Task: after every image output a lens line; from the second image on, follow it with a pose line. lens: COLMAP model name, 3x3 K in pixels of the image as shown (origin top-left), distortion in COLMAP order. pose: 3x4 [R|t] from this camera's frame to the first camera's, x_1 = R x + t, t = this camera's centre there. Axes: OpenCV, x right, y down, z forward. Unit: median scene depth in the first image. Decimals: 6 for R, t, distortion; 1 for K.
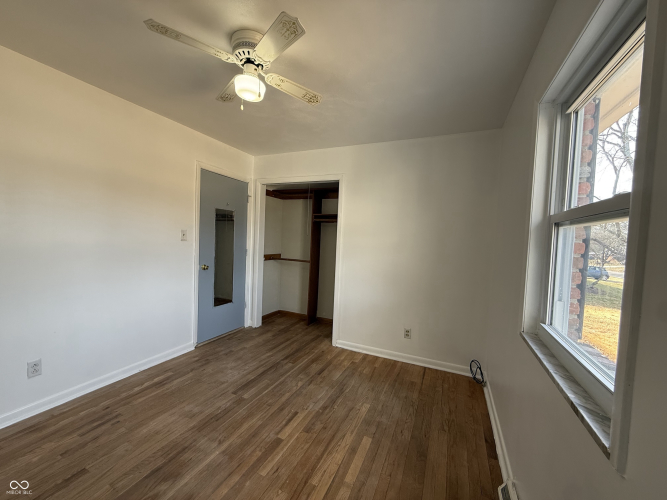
lens RADIAL K [[270.0, 0, 333.5], [0, 270.0, 250.0], [0, 0, 1]] dist [-0.003521, 0.000299]
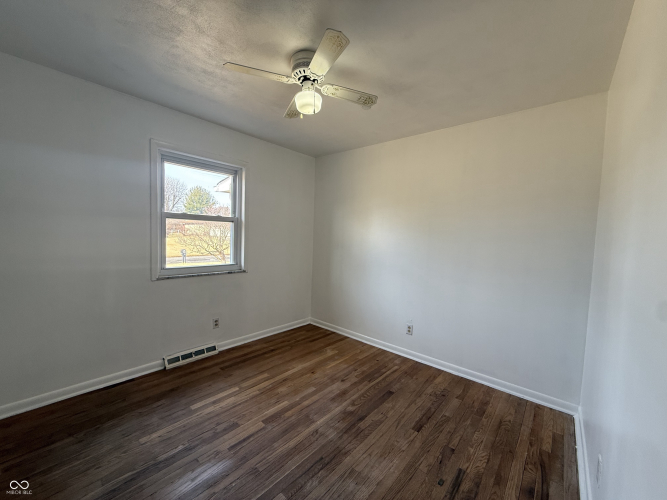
lens RADIAL K [[270.0, 0, 333.5], [0, 270.0, 250.0], [0, 0, 1]] dist [-0.003521, 0.000299]
pose [[-0.955457, -0.092282, 0.280332, -0.713839], [-0.060834, 0.991041, 0.118898, -0.123645], [-0.288792, 0.096548, -0.952511, 1.915672]]
